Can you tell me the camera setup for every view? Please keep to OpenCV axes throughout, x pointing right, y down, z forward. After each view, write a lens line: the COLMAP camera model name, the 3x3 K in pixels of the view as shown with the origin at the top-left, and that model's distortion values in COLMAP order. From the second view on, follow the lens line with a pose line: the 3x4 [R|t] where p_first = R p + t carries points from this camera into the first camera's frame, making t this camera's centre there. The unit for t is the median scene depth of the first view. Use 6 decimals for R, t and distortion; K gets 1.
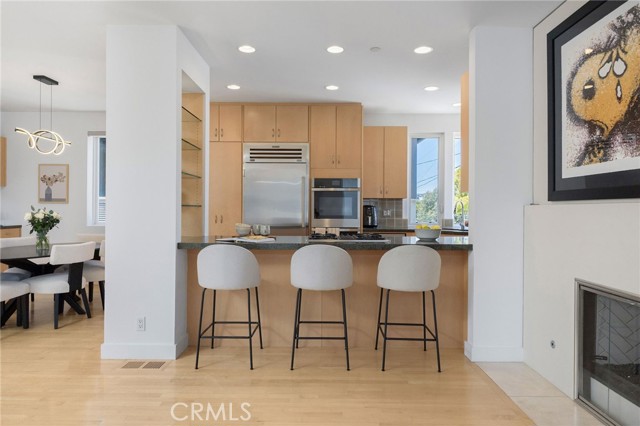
lens RADIAL K [[402.3, 0, 318.0], [0, 402.3, 205.7], [0, 0, 1]] dist [0.001567, 0.000874]
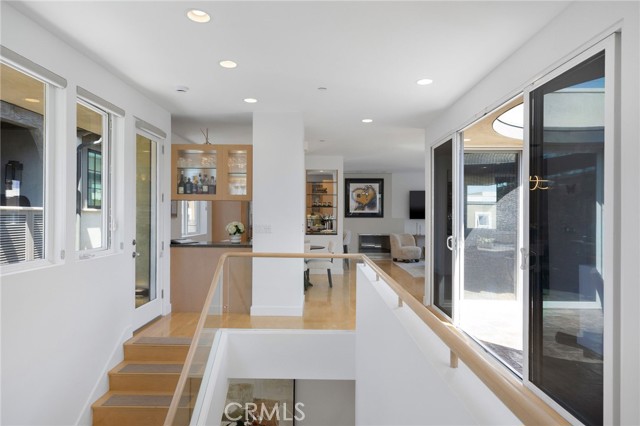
lens RADIAL K [[394.1, 0, 320.0], [0, 394.1, 213.0], [0, 0, 1]] dist [-0.000198, 0.000111]
pose [[-0.003736, 0.003722, 0.999986, -1.959084], [-0.012487, 0.999915, -0.003768, -0.022131], [-0.999915, -0.012501, -0.003689, 0.693379]]
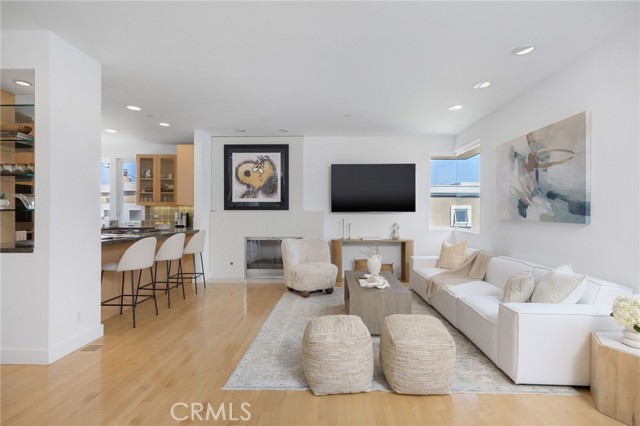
lens RADIAL K [[314.1, 0, 320.0], [0, 314.1, 213.0], [0, 0, 1]] dist [0.000718, 0.000493]
pose [[0.014684, -0.004168, 0.999883, -0.769230], [-0.012422, 0.999913, 0.004351, -0.004749], [-0.999815, -0.012485, 0.014631, 0.194707]]
